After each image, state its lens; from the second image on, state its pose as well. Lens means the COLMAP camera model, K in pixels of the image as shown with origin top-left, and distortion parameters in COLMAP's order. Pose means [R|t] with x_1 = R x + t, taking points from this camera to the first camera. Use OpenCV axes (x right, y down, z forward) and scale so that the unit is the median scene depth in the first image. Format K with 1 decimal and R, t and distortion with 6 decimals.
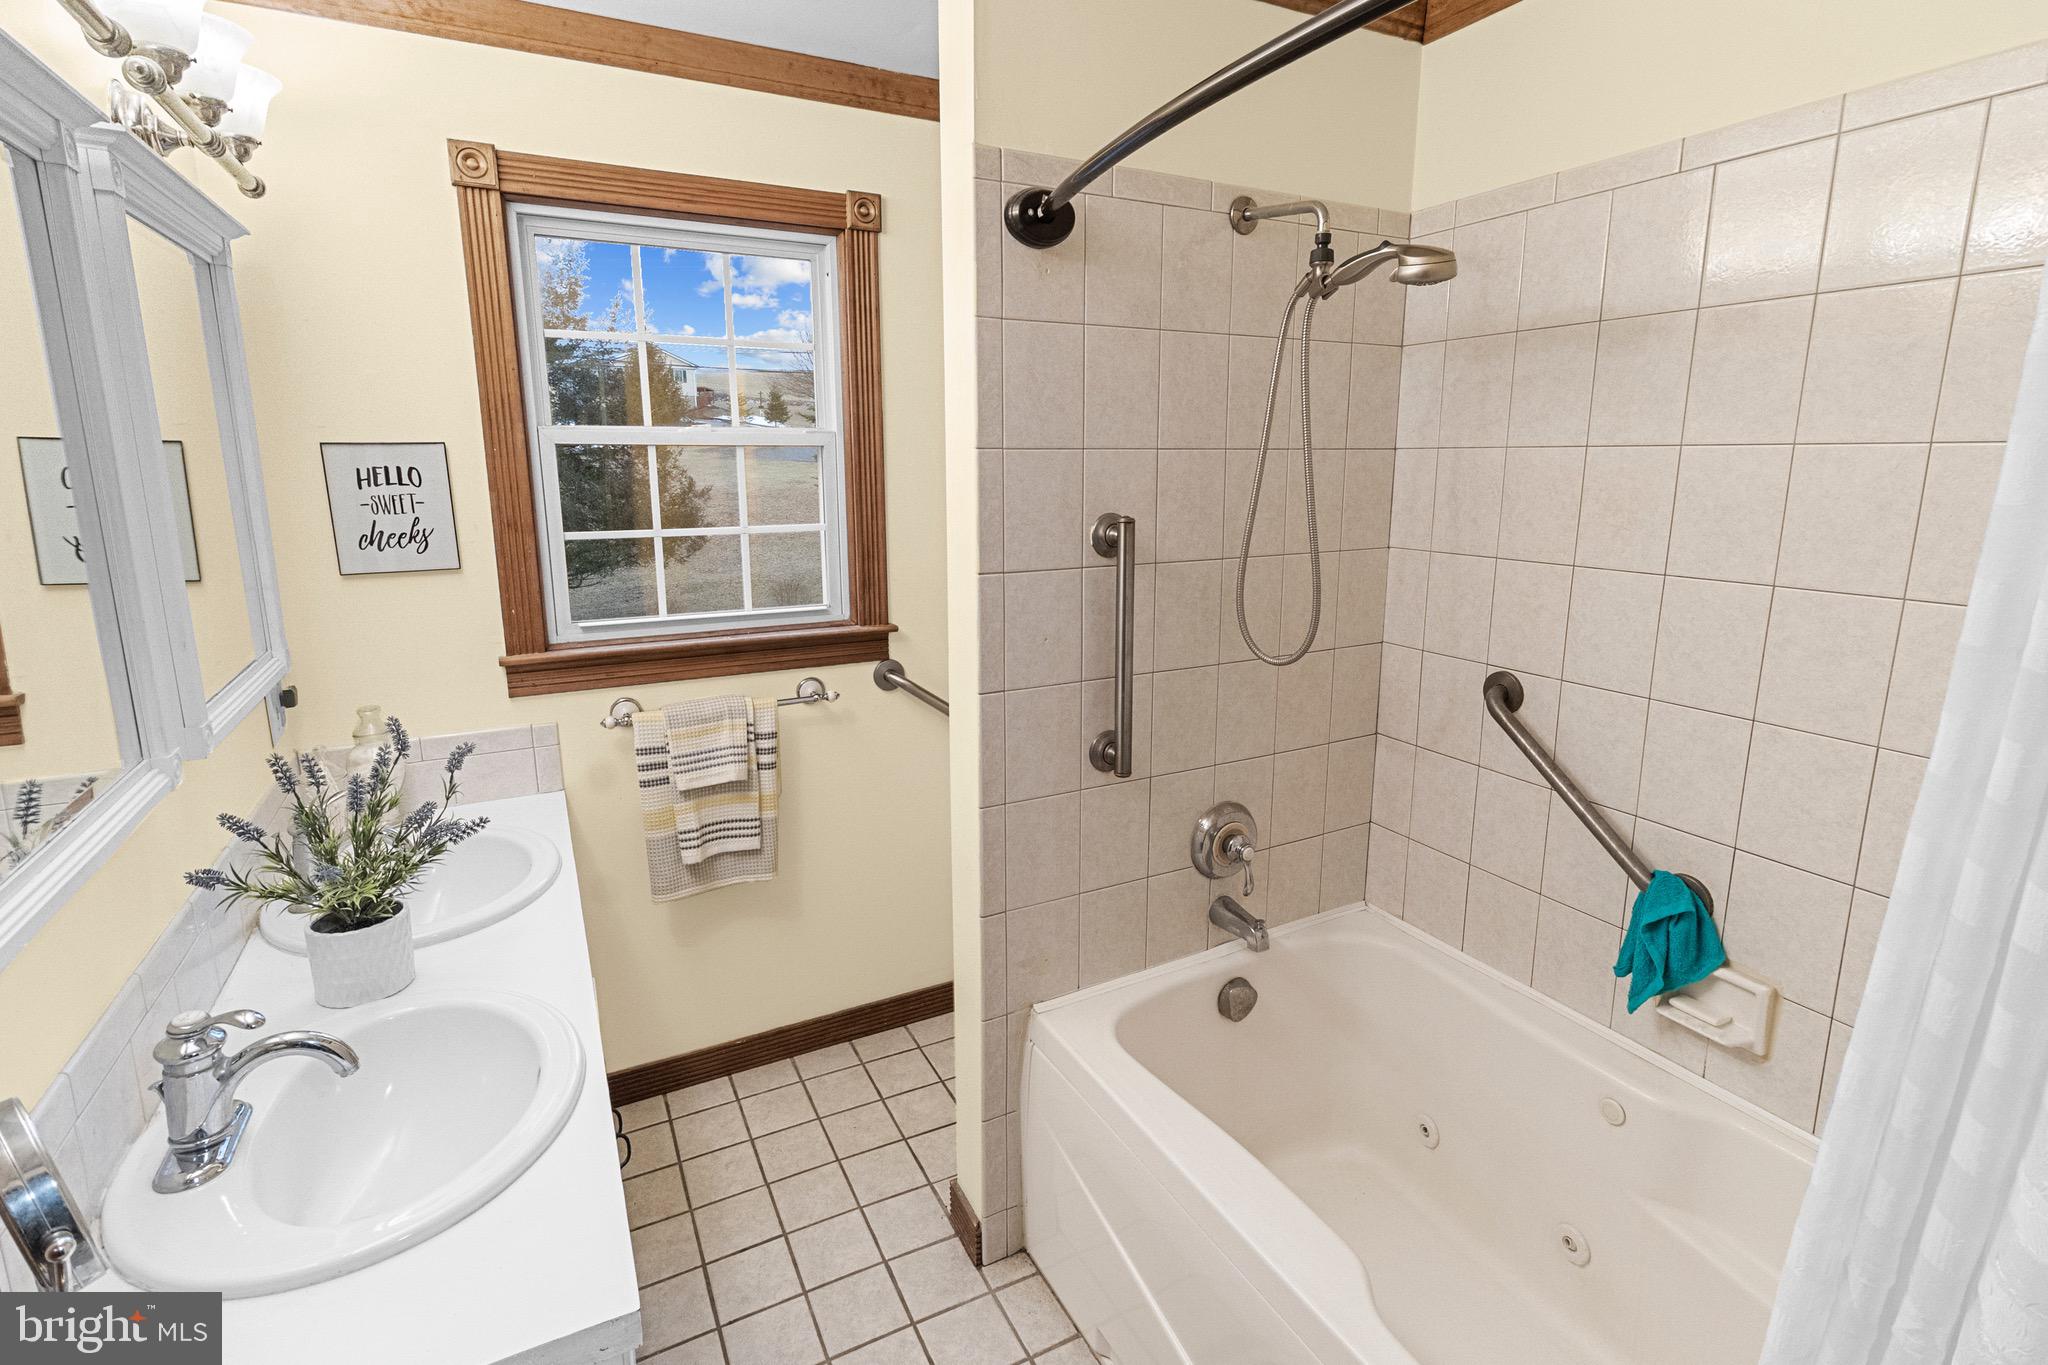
lens RADIAL K [[979.8, 0, 1021.2], [0, 979.8, 662.8], [0, 0, 1]] dist [0.002779, 0.001970]
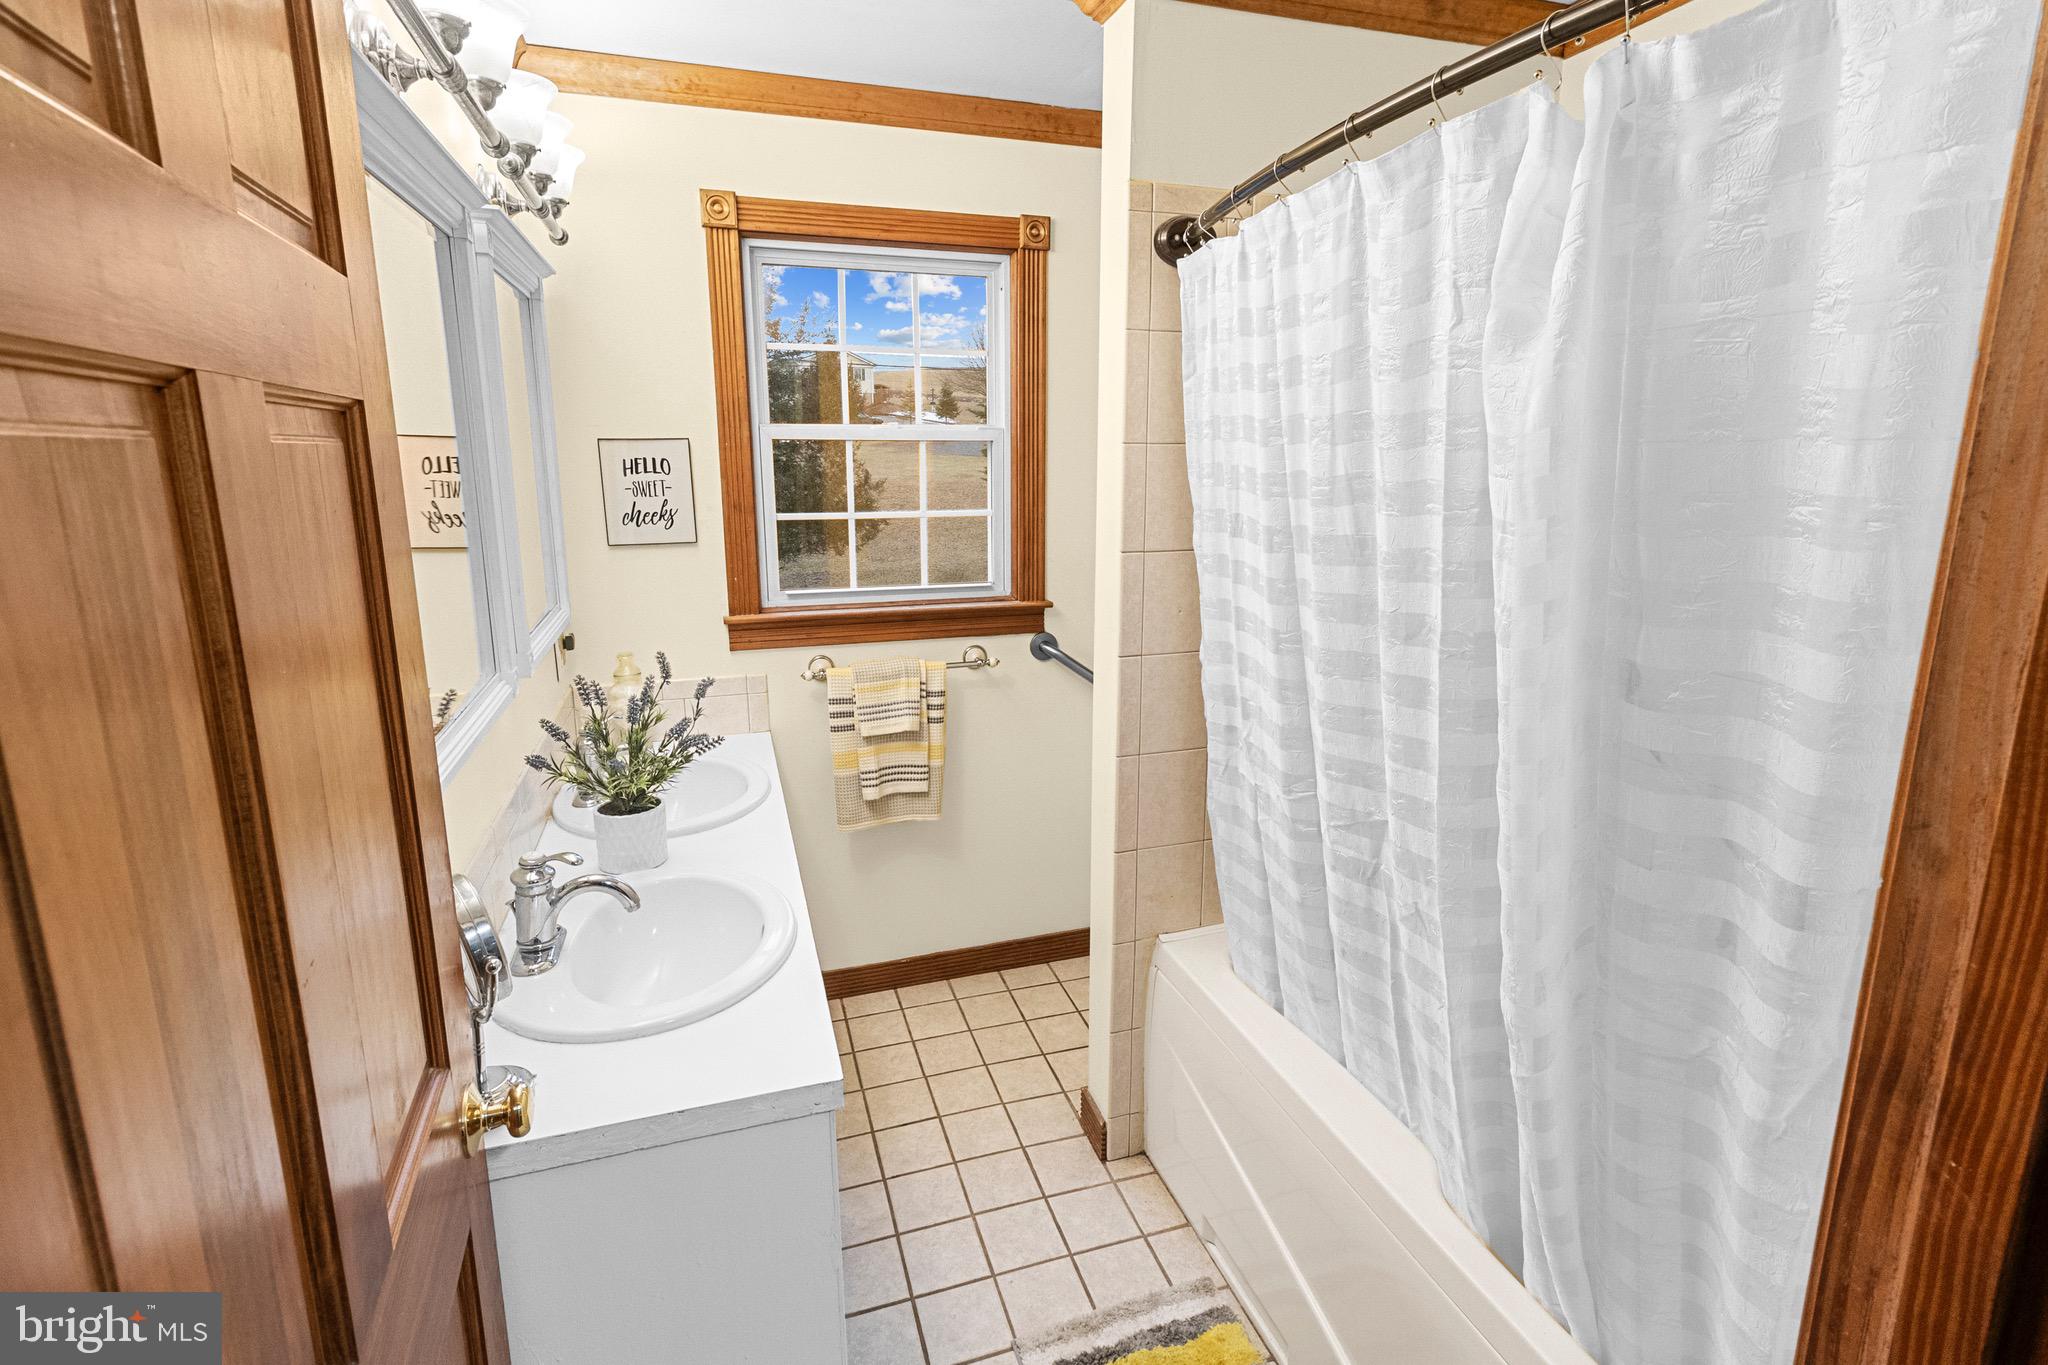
lens RADIAL K [[979.8, 0, 1033.7], [0, 979.8, 676.7], [0, 0, 1]] dist [0.002779, 0.001970]
pose [[0.988484, 0.035877, -0.147008, 0.026133], [-0.033202, 0.999236, 0.020610, 0.032231], [0.147635, -0.015492, 0.988921, -0.145899]]
